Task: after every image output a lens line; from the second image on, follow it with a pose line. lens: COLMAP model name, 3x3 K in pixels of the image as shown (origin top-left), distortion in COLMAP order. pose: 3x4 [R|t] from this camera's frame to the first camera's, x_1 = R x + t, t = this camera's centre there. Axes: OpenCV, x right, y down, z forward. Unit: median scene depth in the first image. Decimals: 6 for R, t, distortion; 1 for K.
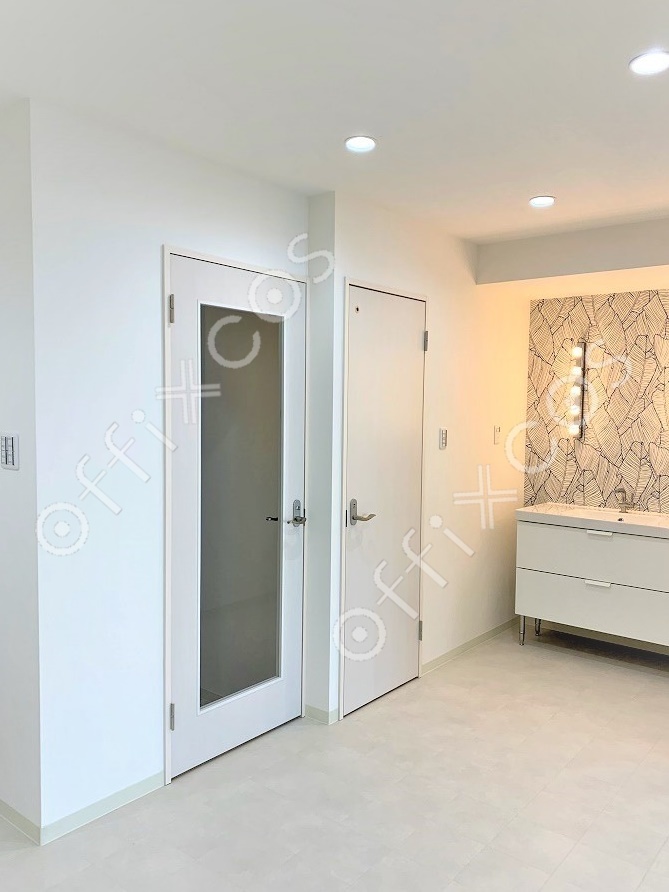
lens RADIAL K [[668.6, 0, 335.1], [0, 668.6, 449.4], [0, 0, 1]] dist [-0.022707, -0.001791]
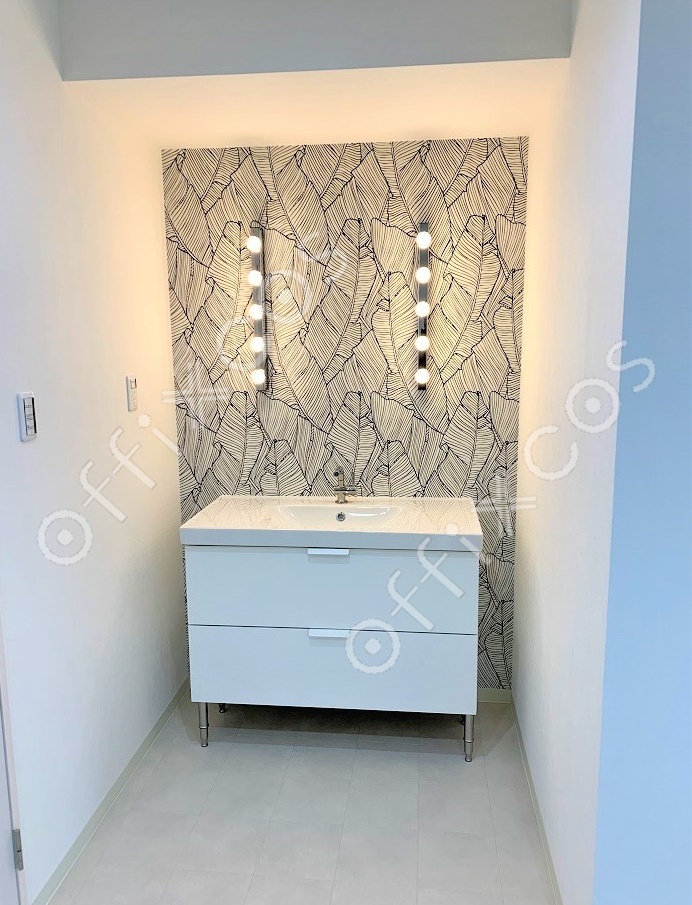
lens RADIAL K [[753.0, 0, 345.6], [0, 753.0, 449.6], [0, 0, 1]] dist [0.056683, 0.004227]
pose [[0.842794, -0.116292, 0.525522, 0.058336], [0.056468, 0.990096, 0.128538, -0.048000], [-0.535265, -0.078656, 0.841014, 0.375821]]
